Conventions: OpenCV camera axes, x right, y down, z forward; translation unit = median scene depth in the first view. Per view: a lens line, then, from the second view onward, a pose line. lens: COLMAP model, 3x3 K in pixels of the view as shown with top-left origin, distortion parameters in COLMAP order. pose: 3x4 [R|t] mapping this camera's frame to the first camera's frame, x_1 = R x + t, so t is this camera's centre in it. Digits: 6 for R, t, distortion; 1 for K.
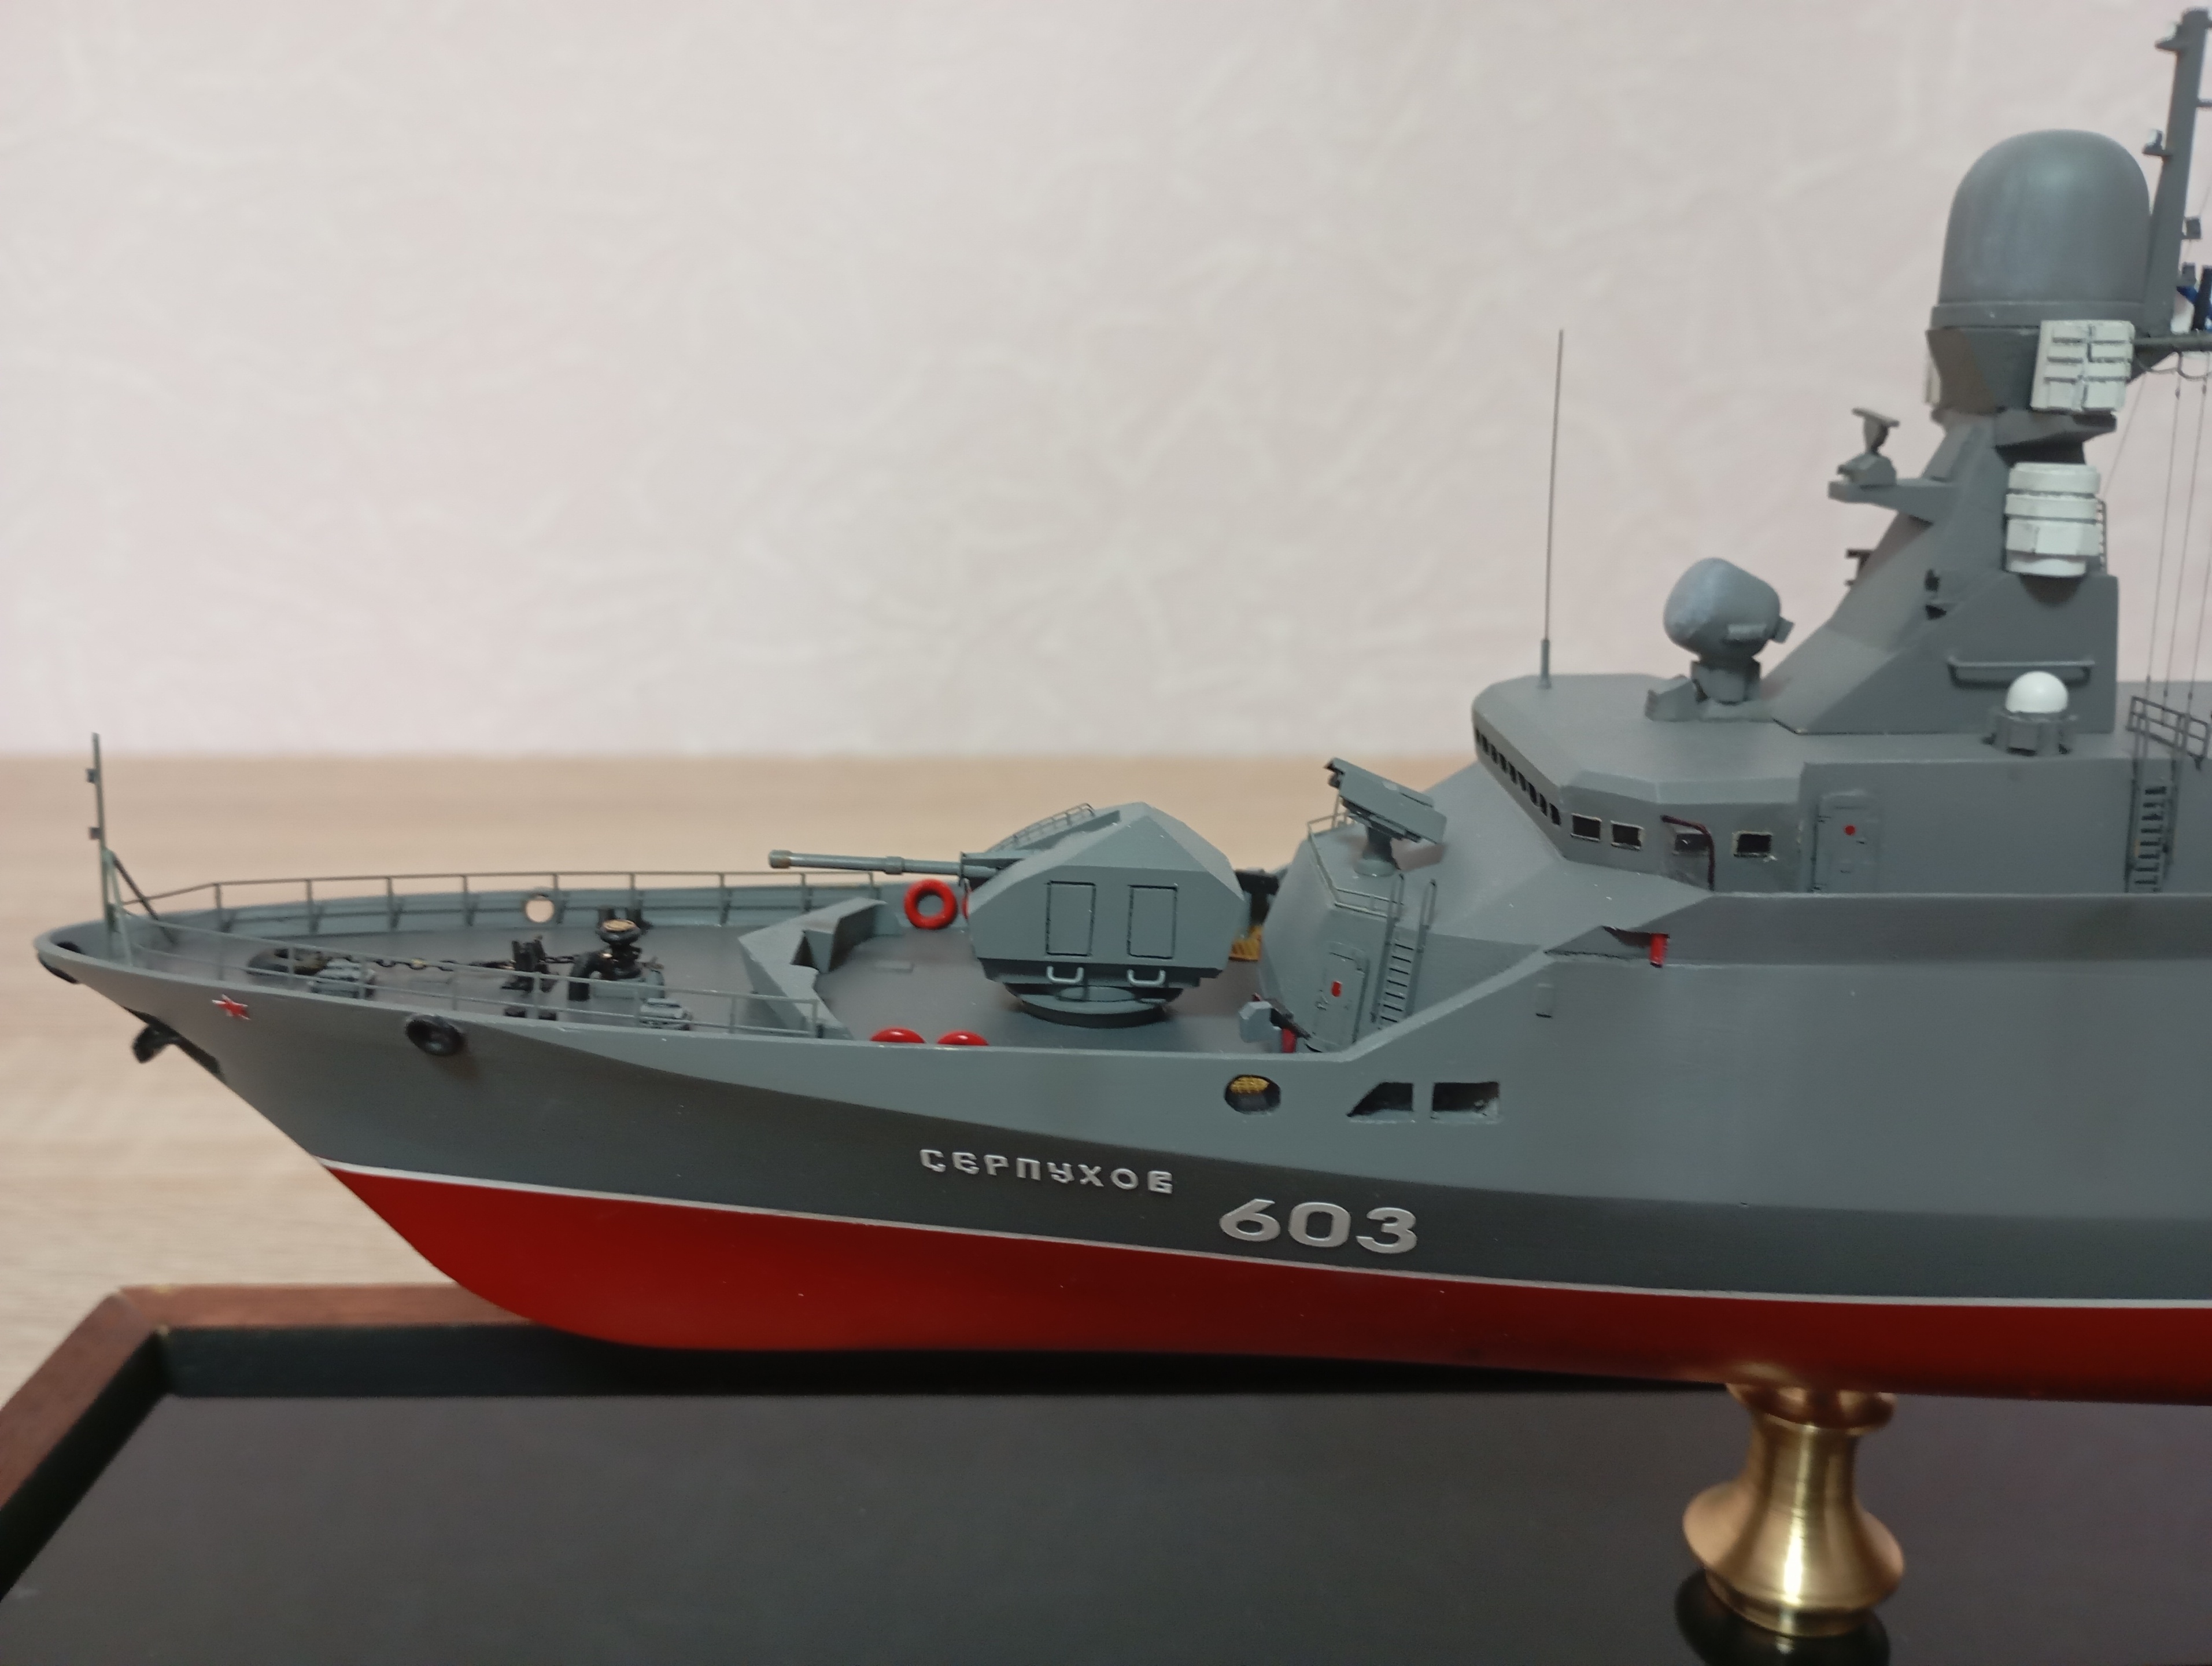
lens RADIAL K [[1943.3, 0, 999.9], [0, 1943.3, 888.9], [0, 0, 1]] dist [0.000294, -0.058365]
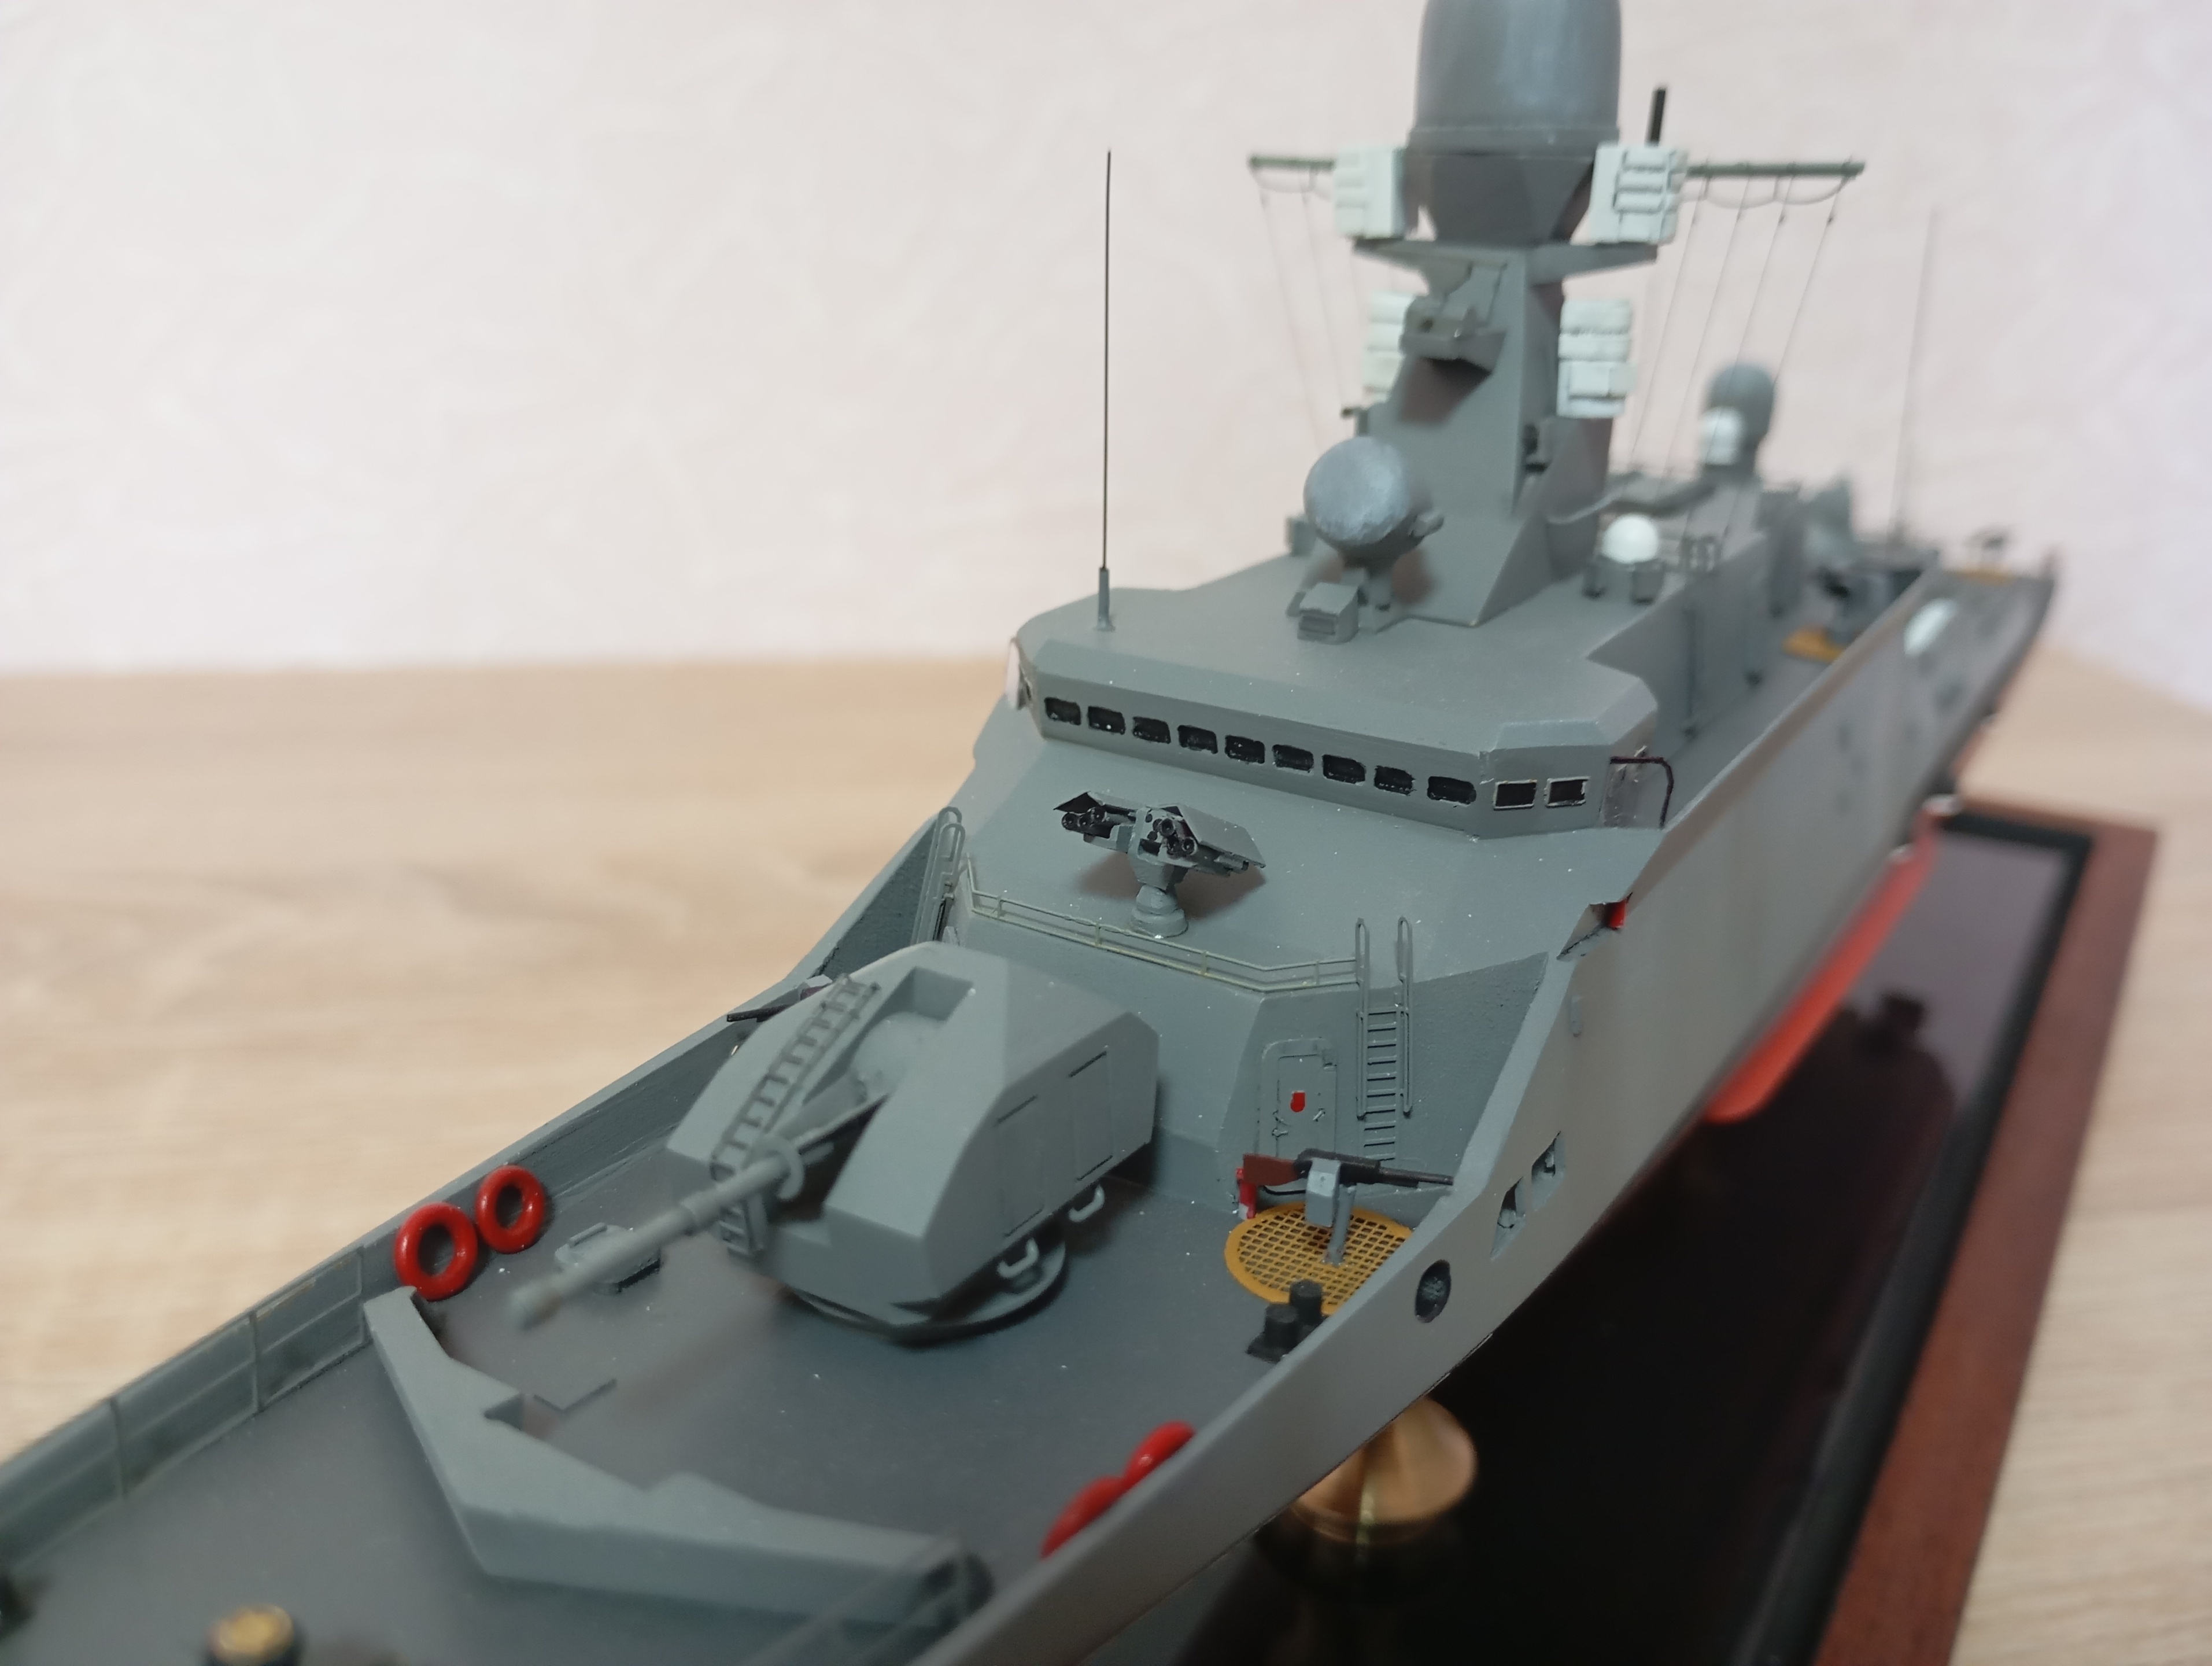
lens RADIAL K [[1948.0, 0, 1106.0], [0, 1948.0, 833.0], [0, 0, 1]] dist [0.049005, -0.121860]
pose [[0.510734, -0.276801, 0.813960, -0.438176], [0.220541, 0.957255, 0.187149, -0.201441], [-0.830971, 0.083928, 0.549949, 0.688985]]
